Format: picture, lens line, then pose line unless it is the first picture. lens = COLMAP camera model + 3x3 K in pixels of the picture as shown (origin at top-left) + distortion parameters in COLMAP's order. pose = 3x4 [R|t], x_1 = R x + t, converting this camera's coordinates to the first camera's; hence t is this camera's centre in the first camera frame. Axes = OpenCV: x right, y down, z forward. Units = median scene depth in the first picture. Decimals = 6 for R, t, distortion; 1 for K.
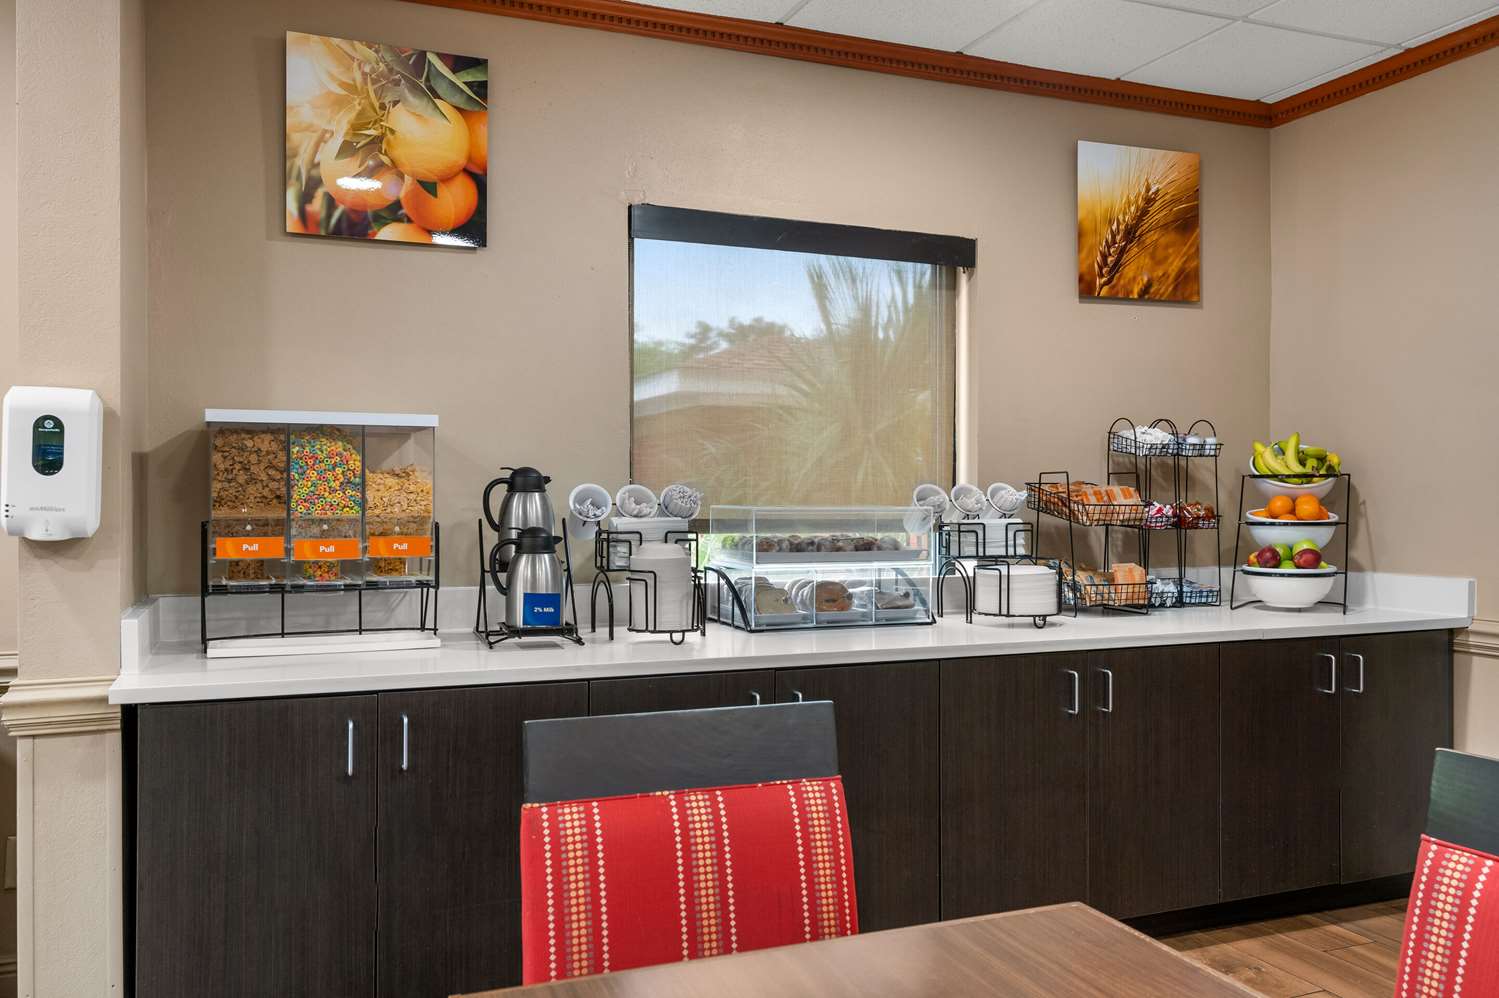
lens RADIAL K [[1192.3, 0, 749.5], [0, 1192.3, 499.0], [0, 0, 1]] dist [-0.000018, 0.002532]
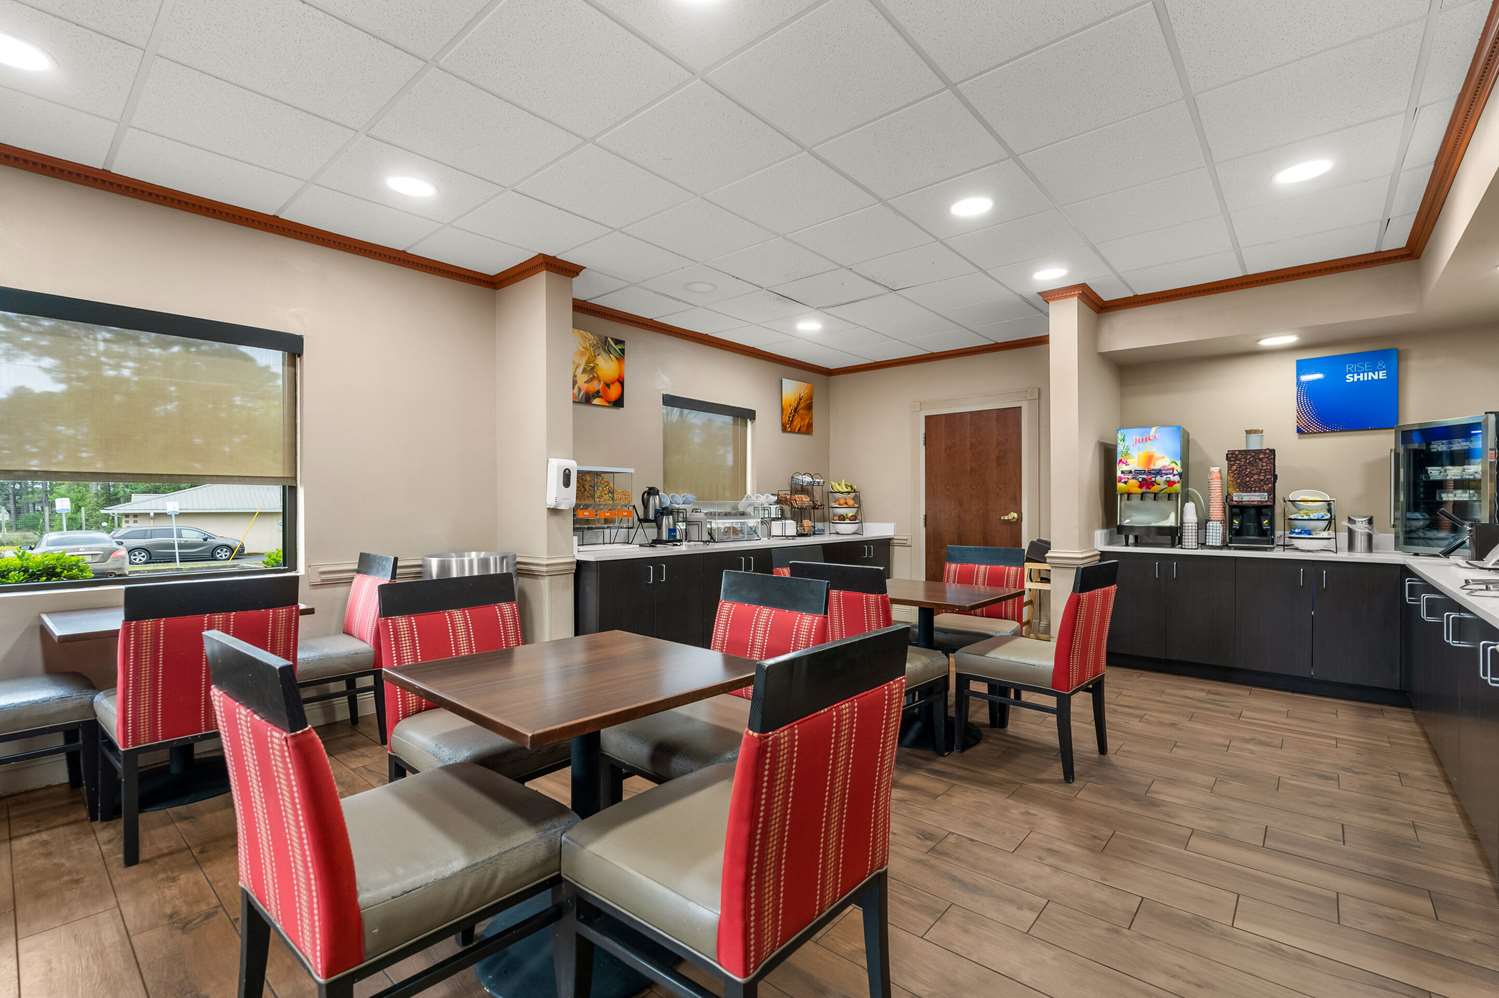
lens RADIAL K [[659.3, 0, 749.5], [0, 659.3, 499.0], [0, 0, 1]] dist [-0.000595, 0.000283]
pose [[0.888602, 0.002683, 0.458671, -0.603288], [0.002600, 0.999937, -0.010886, 0.018034], [-0.458671, 0.010866, 0.888539, -0.455638]]
